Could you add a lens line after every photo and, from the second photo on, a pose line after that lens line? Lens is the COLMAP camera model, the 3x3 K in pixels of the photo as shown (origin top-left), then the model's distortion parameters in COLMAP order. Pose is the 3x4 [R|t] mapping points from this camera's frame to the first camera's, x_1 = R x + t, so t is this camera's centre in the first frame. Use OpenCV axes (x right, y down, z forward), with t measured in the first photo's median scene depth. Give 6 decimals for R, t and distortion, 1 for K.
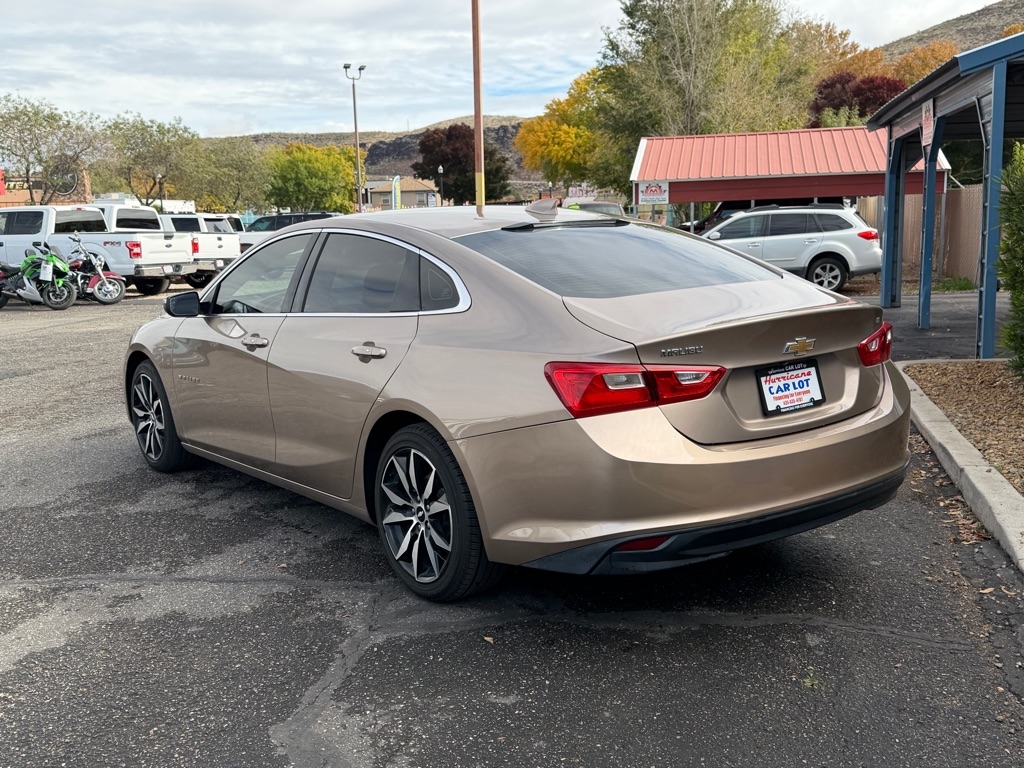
lens RADIAL K [[1291.2, 0, 512.0], [0, 1291.2, 384.0], [0, 0, 1]] dist [0.347409, -1.311869]
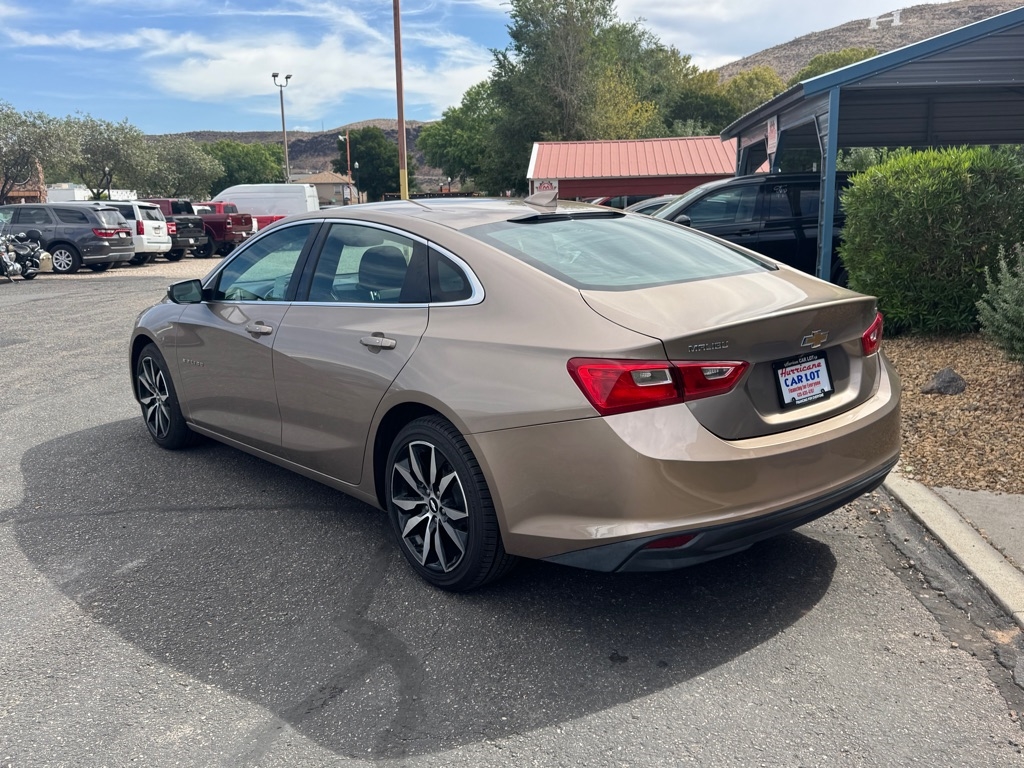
lens RADIAL K [[1096.5, 0, 513.6], [0, 1096.5, 359.4], [0, 0, 1]] dist [0.247057, -0.816664]
pose [[0.995709, -0.002589, 0.092507, -0.078466], [0.001784, 0.999960, 0.008777, -0.017807], [-0.092526, -0.008574, 0.995673, 0.135639]]
